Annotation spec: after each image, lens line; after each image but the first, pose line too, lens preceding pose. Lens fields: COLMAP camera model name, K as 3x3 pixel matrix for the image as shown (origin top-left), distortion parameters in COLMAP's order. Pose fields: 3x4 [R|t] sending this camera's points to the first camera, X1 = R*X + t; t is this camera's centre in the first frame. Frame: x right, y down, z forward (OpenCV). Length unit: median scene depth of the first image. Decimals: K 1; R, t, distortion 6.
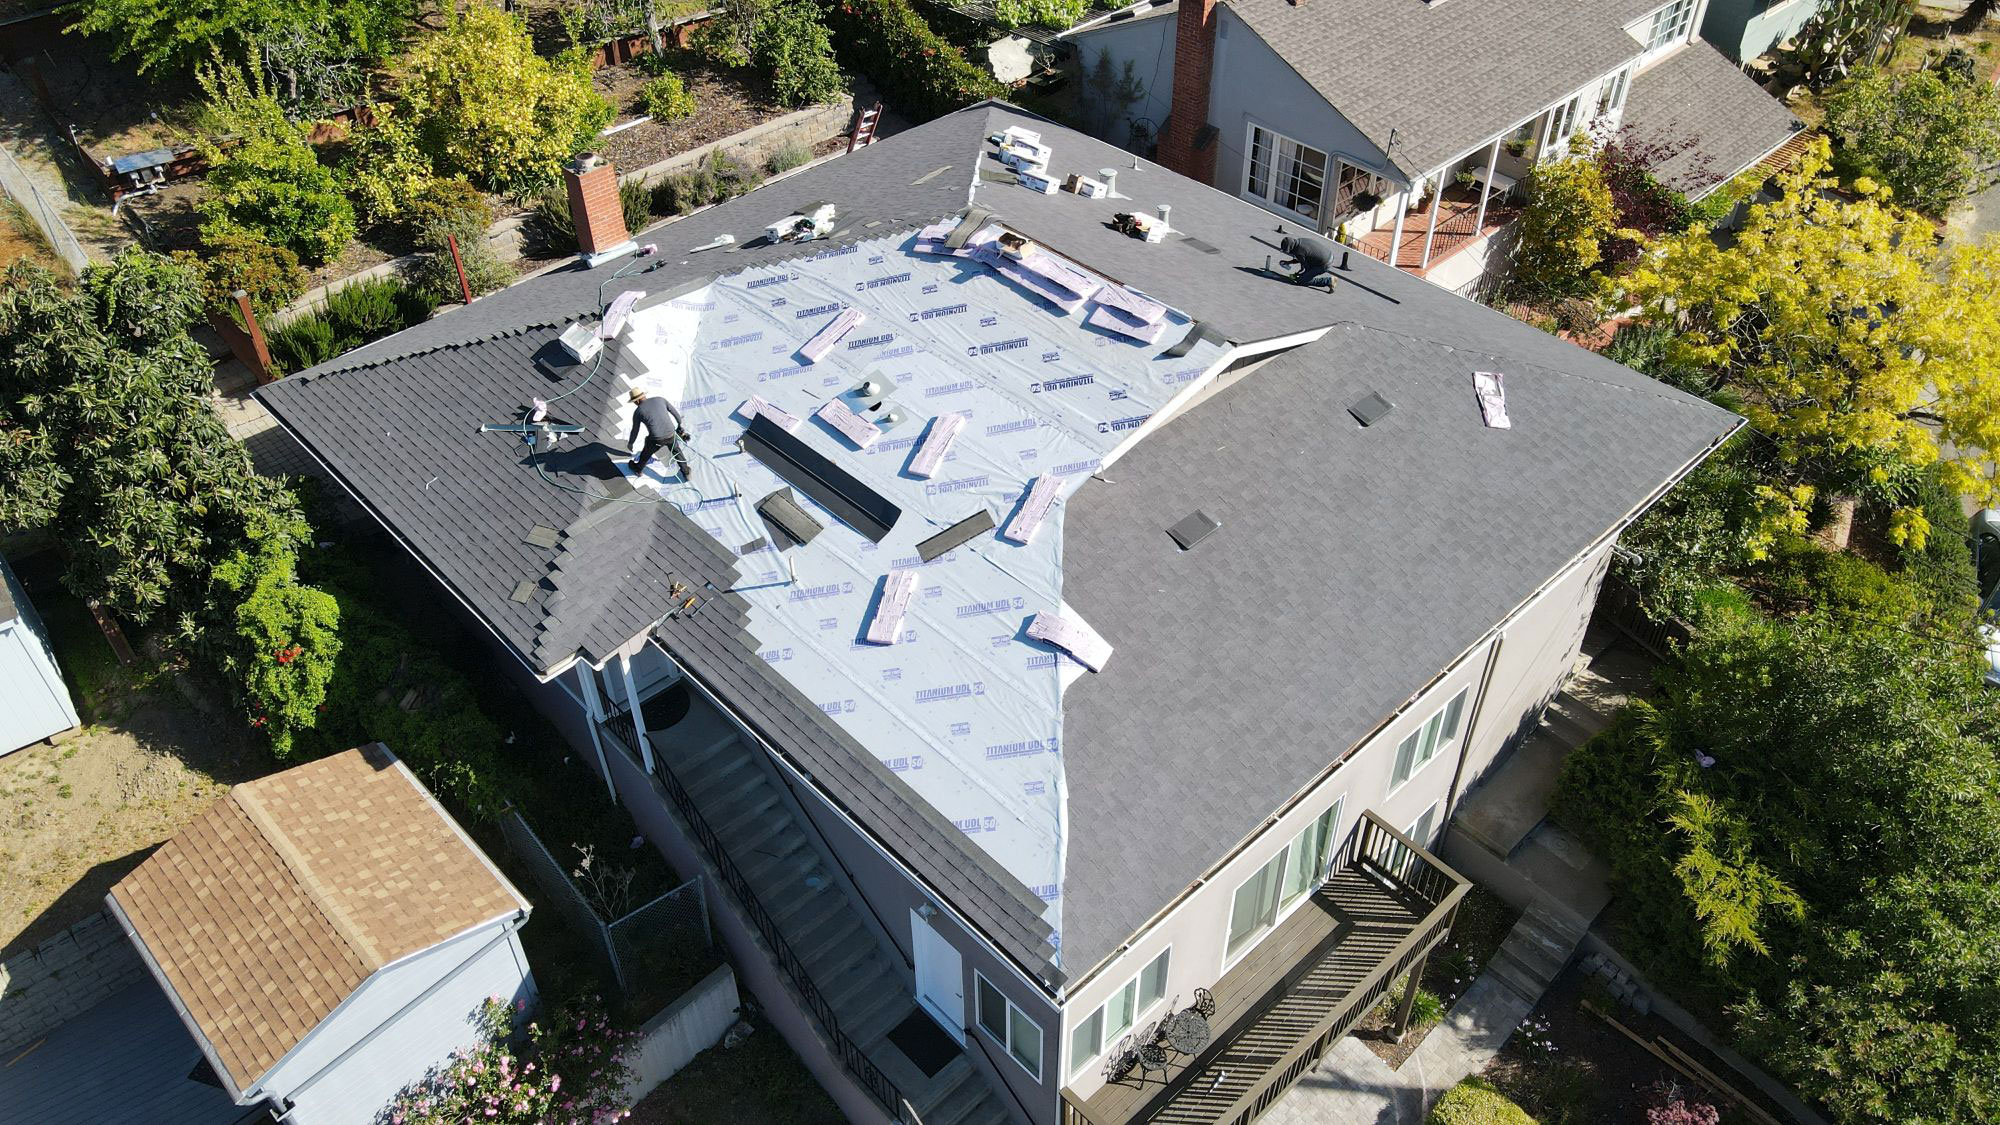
lens RADIAL K [[1462.6, 0, 1003.7], [0, 1462.6, 562.5], [0, 0, 1]] dist [-0.001969, 0.024818]
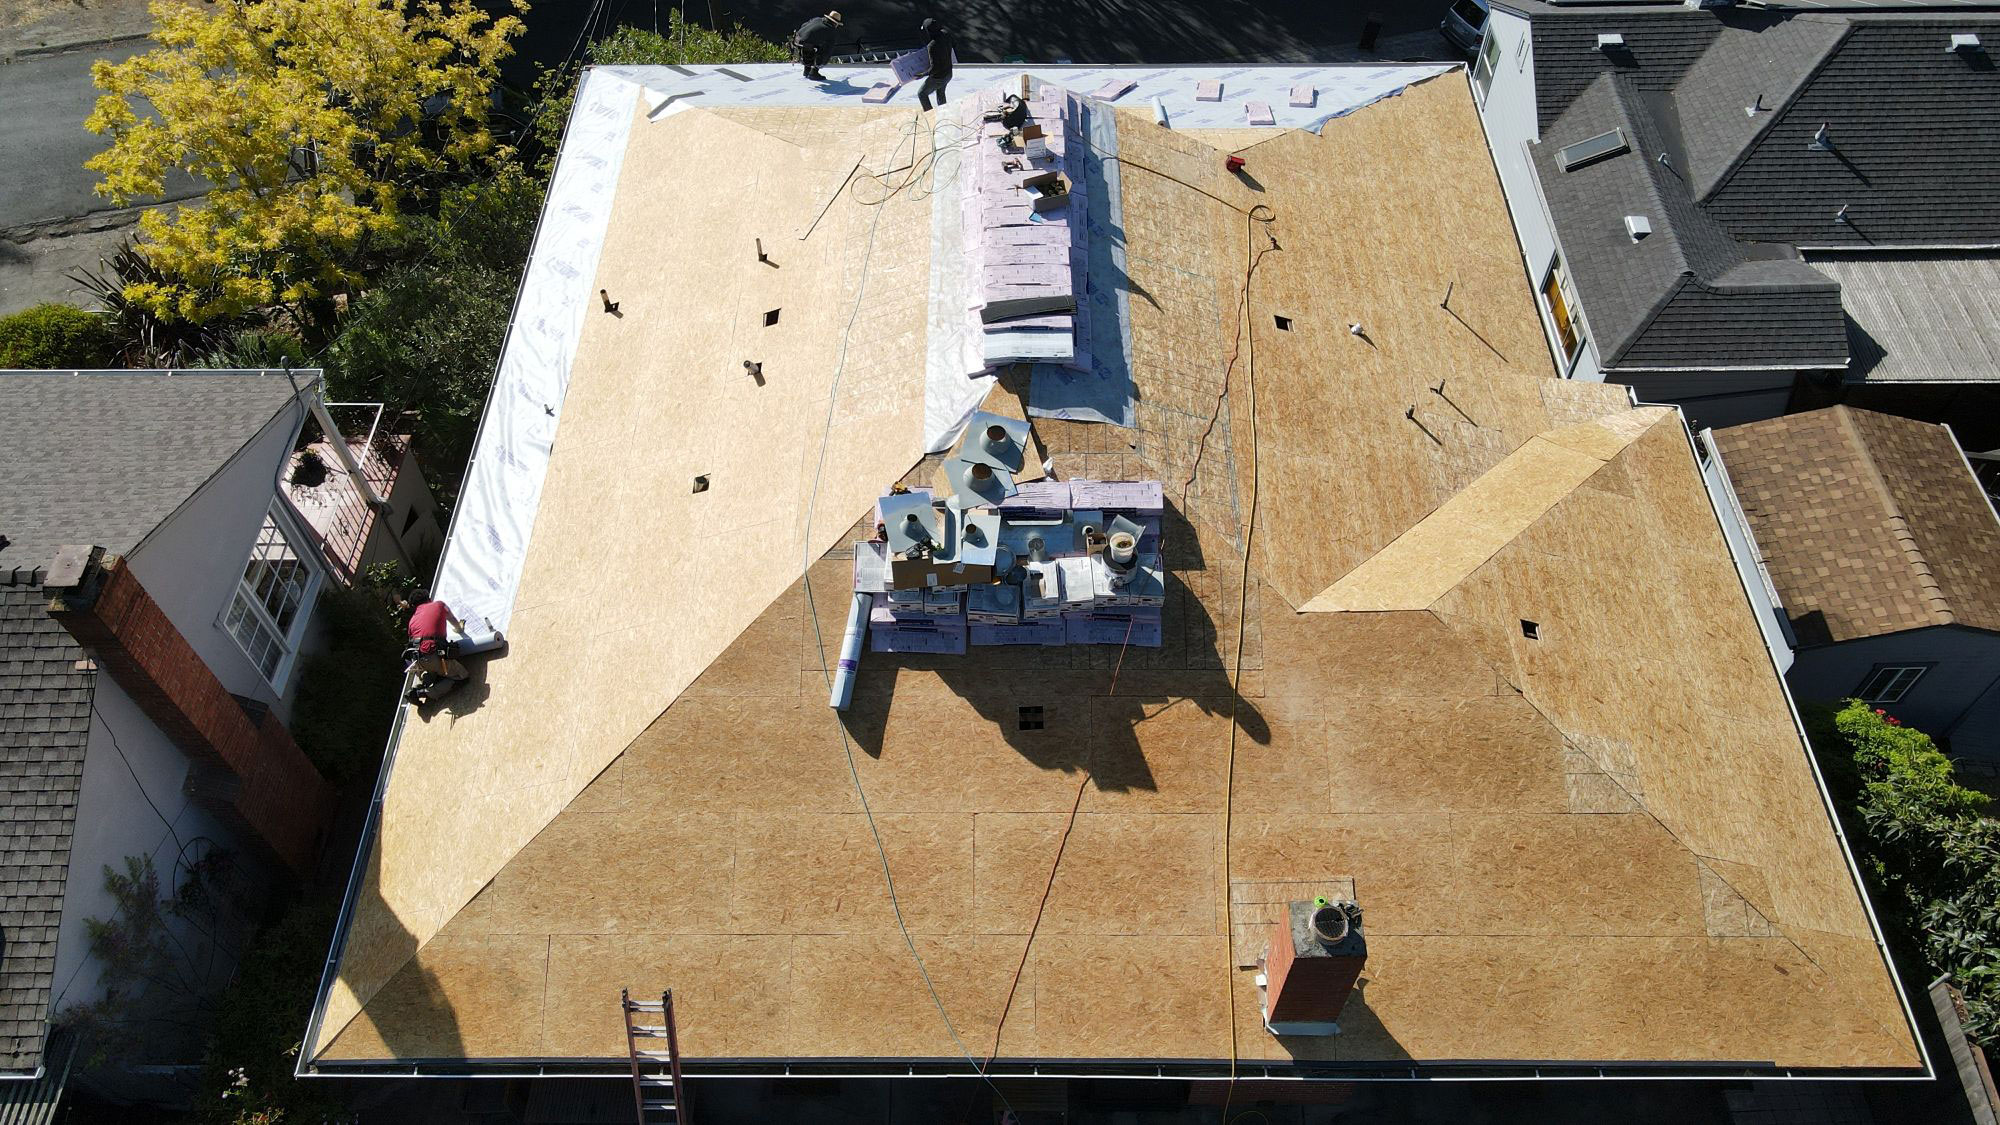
lens RADIAL K [[1462.1, 0, 1002.9], [0, 1462.1, 563.1], [0, 0, 1]] dist [0.012464, 0.001601]
pose [[-0.725721, -0.538426, 0.428284, -0.422866], [0.465676, 0.073811, 0.881872, -0.961957], [-0.506435, 0.839434, 0.197166, 1.003063]]
